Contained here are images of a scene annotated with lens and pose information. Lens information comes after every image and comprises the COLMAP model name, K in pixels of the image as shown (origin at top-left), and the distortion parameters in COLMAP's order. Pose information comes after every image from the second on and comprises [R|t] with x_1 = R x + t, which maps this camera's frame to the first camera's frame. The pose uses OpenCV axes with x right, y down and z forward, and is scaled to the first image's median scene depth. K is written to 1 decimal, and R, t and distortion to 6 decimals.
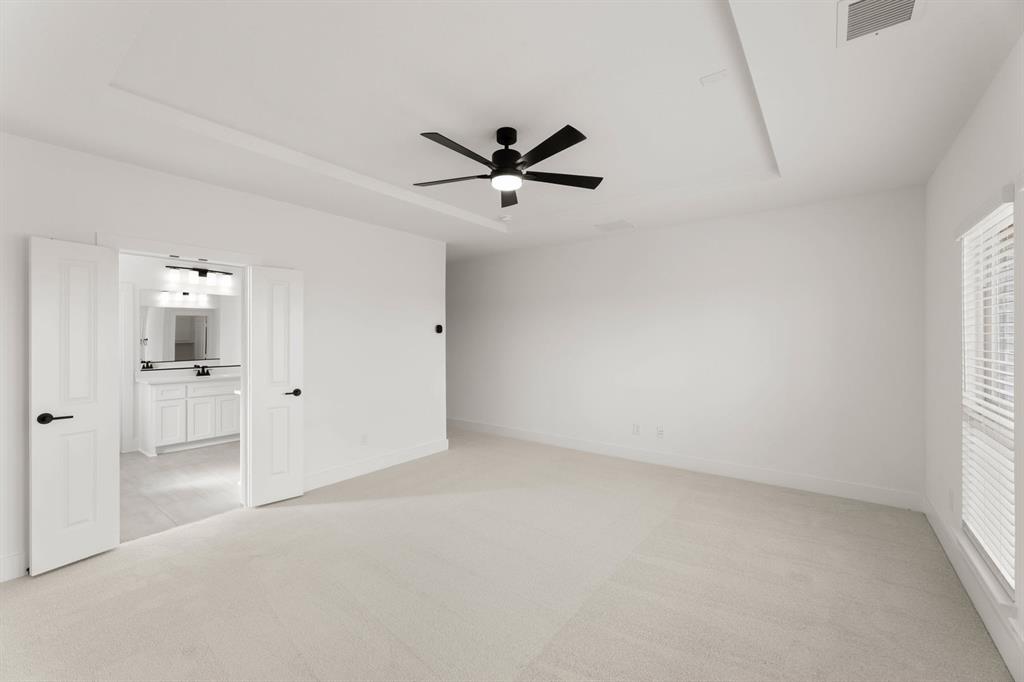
lens RADIAL K [[415.1, 0, 507.8], [0, 415.1, 334.7], [0, 0, 1]] dist [0.007146, 0.000243]
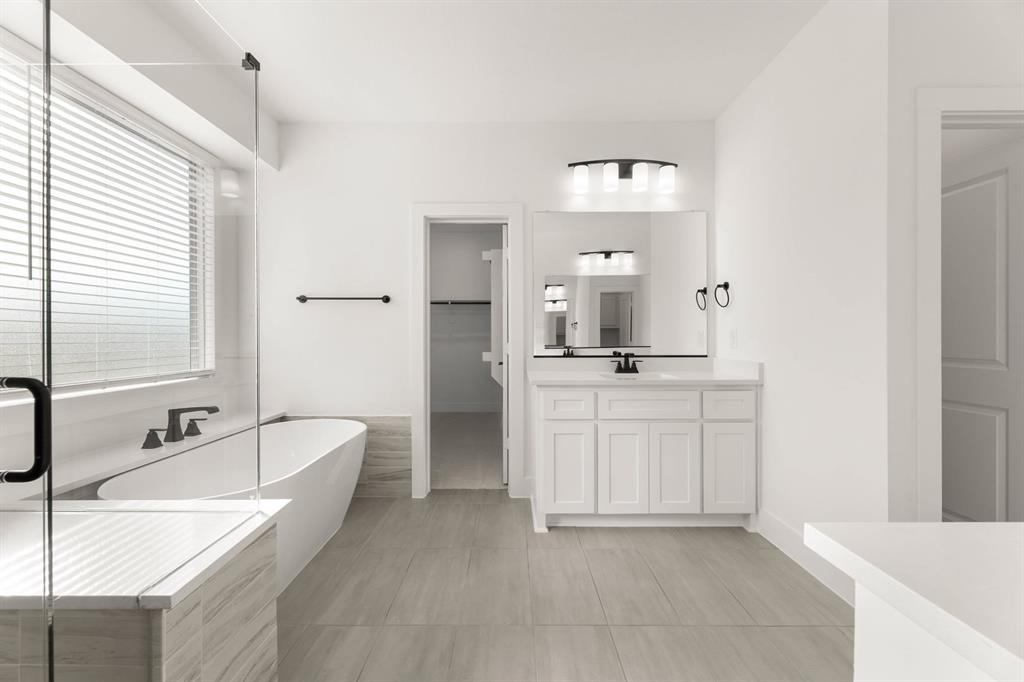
lens RADIAL K [[415.1, 0, 507.7], [0, 415.1, 341.1], [0, 0, 1]] dist [0.007146, 0.000243]
pose [[0.609223, 0.012462, -0.792901, -0.415816], [0.007813, 0.999734, 0.021716, 0.047715], [0.792960, -0.019425, 0.608963, 0.574540]]
